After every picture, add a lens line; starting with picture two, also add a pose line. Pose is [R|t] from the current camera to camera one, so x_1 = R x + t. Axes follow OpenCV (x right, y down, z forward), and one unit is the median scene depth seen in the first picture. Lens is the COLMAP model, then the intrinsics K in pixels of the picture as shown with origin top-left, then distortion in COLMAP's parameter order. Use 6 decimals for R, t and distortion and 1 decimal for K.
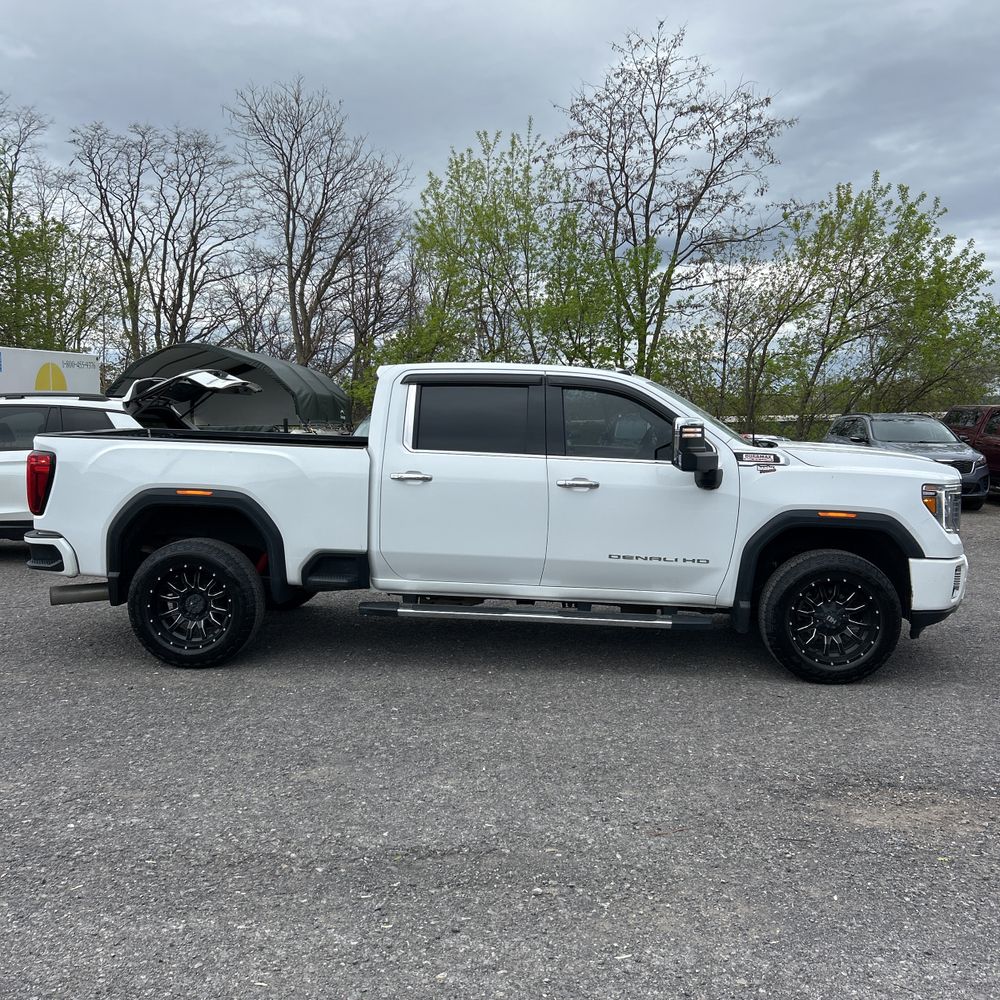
lens RADIAL K [[1017.1, 0, 497.6], [0, 1017.1, 491.1], [0, 0, 1]] dist [0.017036, 0.000000]
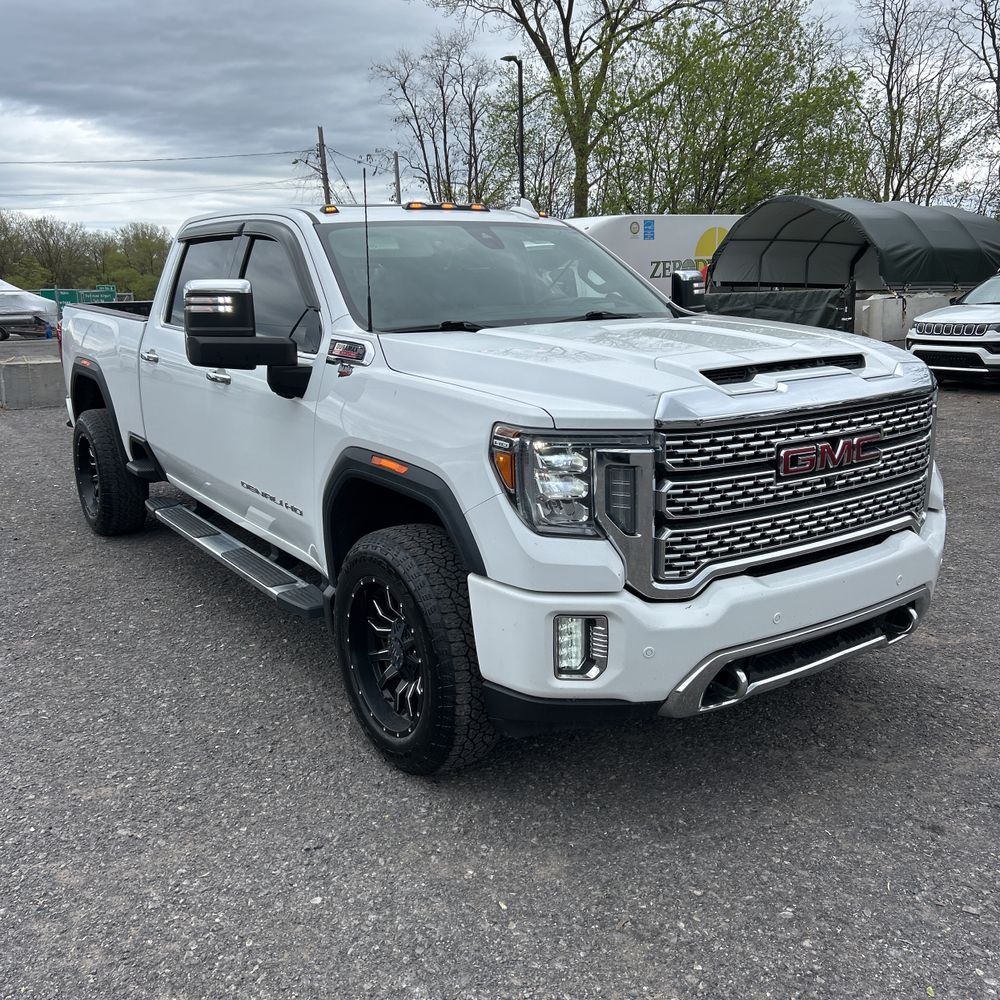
lens RADIAL K [[1017.1, 0, 512.9], [0, 1017.1, 508.9], [0, 0, 1]] dist [0.017036, 0.000000]
pose [[0.620636, 0.158173, -0.767979, 0.729367], [-0.043500, 0.984879, 0.167692, -0.042138], [0.782891, -0.070668, 0.618132, 0.677283]]
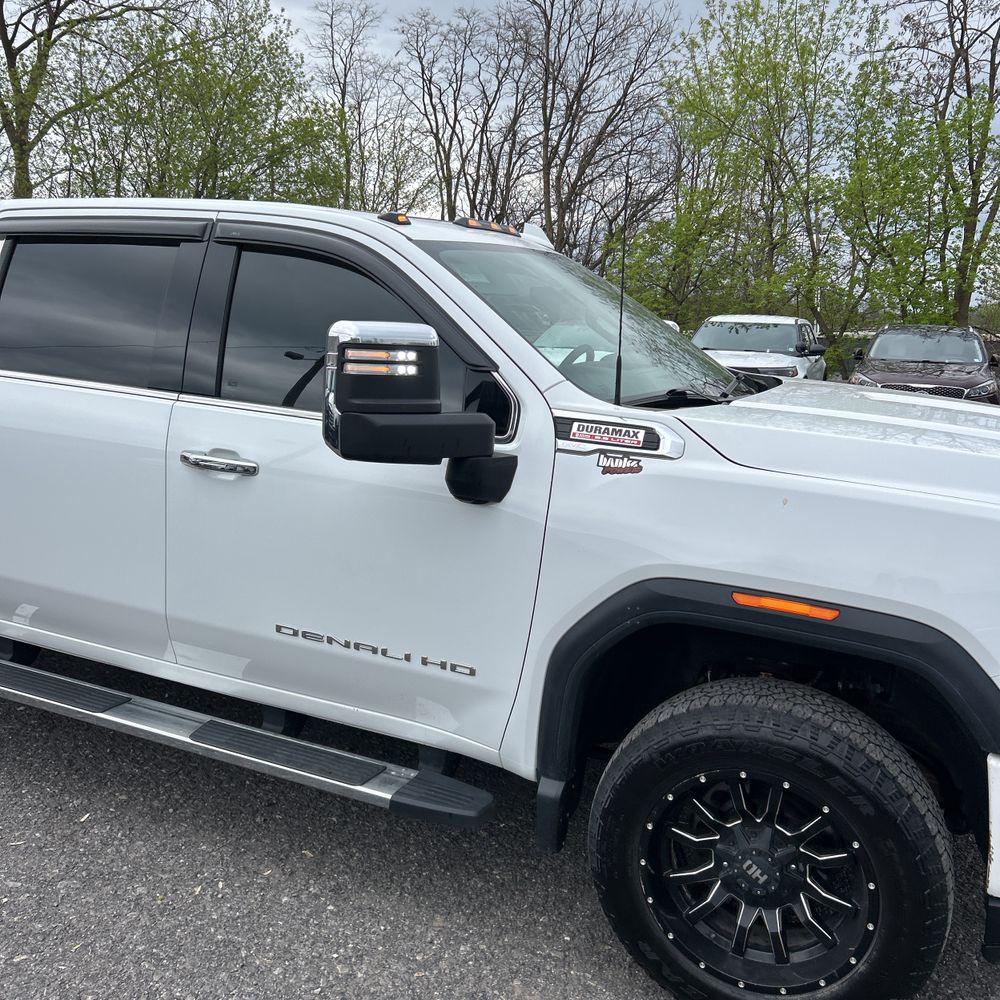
lens RADIAL K [[1017.1, 0, 499.7], [0, 1017.1, 494.0], [0, 0, 1]] dist [0.017036, 0.000000]
pose [[0.940848, 0.090521, -0.326515, 0.329170], [-0.059302, 0.992771, 0.104350, -0.045695], [0.333600, -0.078814, 0.939414, 0.585192]]
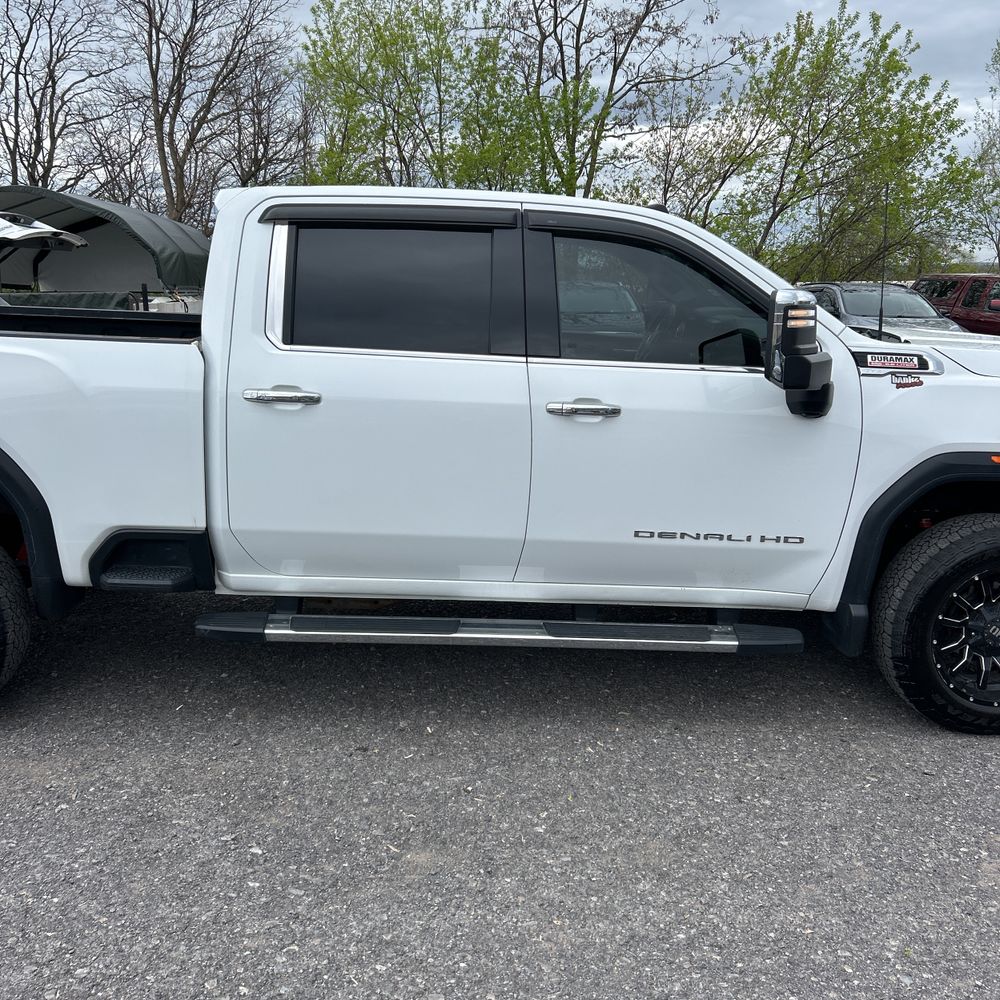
lens RADIAL K [[1017.1, 0, 508.6], [0, 1017.1, 491.1], [0, 0, 1]] dist [0.017036, 0.000000]
pose [[0.994654, -0.014096, 0.102295, -0.019478], [0.000882, 0.991763, 0.128085, -0.032241], [-0.103258, -0.127310, 0.986474, 0.420769]]
